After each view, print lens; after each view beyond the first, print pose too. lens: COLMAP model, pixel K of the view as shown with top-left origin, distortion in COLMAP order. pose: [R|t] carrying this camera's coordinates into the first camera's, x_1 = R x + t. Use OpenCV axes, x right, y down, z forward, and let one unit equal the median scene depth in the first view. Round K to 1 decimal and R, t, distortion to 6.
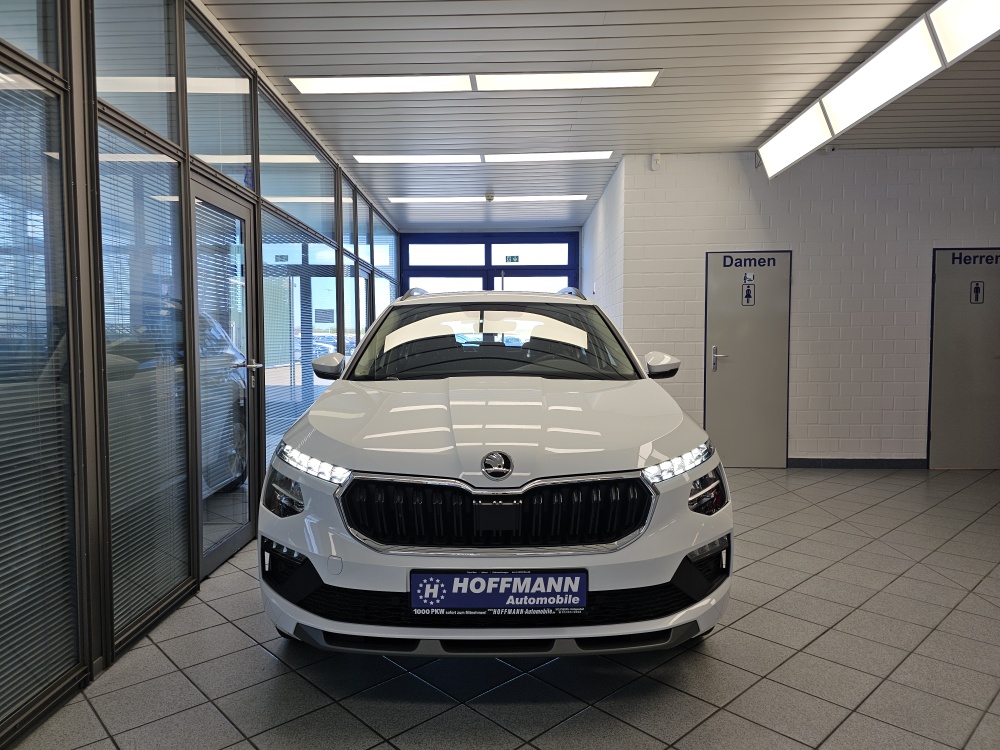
lens RADIAL K [[687.4, 0, 474.9], [0, 687.4, 385.6], [0, 0, 1]] dist [0.061225, -0.063796]
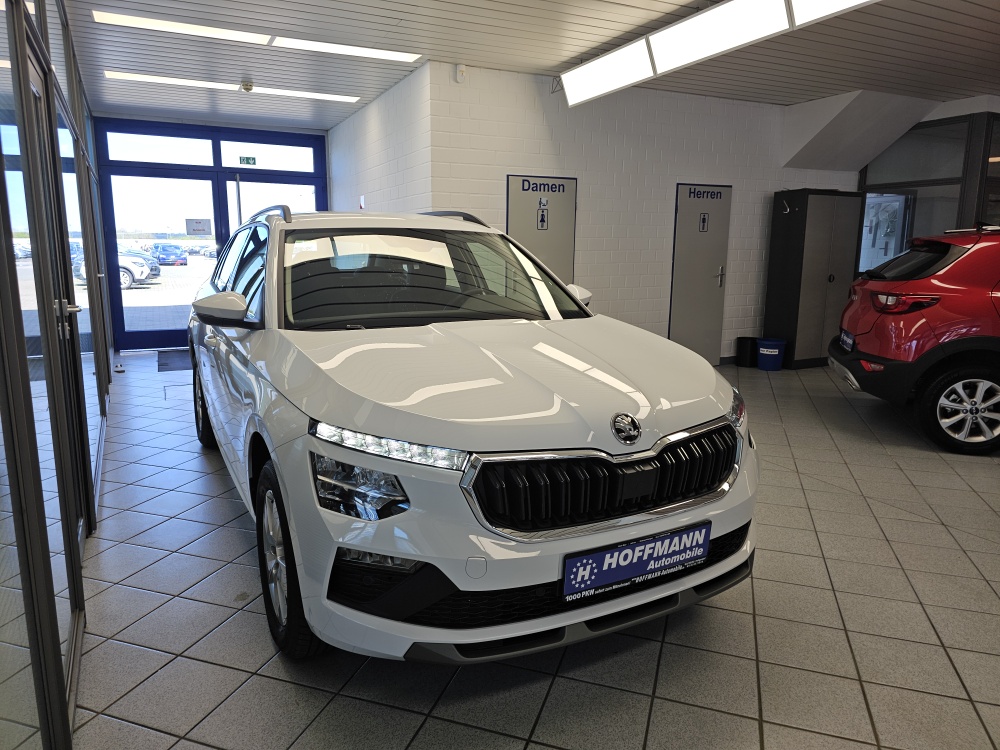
lens RADIAL K [[687.4, 0, 538.9], [0, 687.4, 389.8], [0, 0, 1]] dist [0.061225, -0.063796]
pose [[0.875981, -0.086517, 0.474522, -0.196476], [0.024452, 0.990482, 0.135451, -0.025010], [-0.481725, -0.107049, 0.869759, 0.098529]]
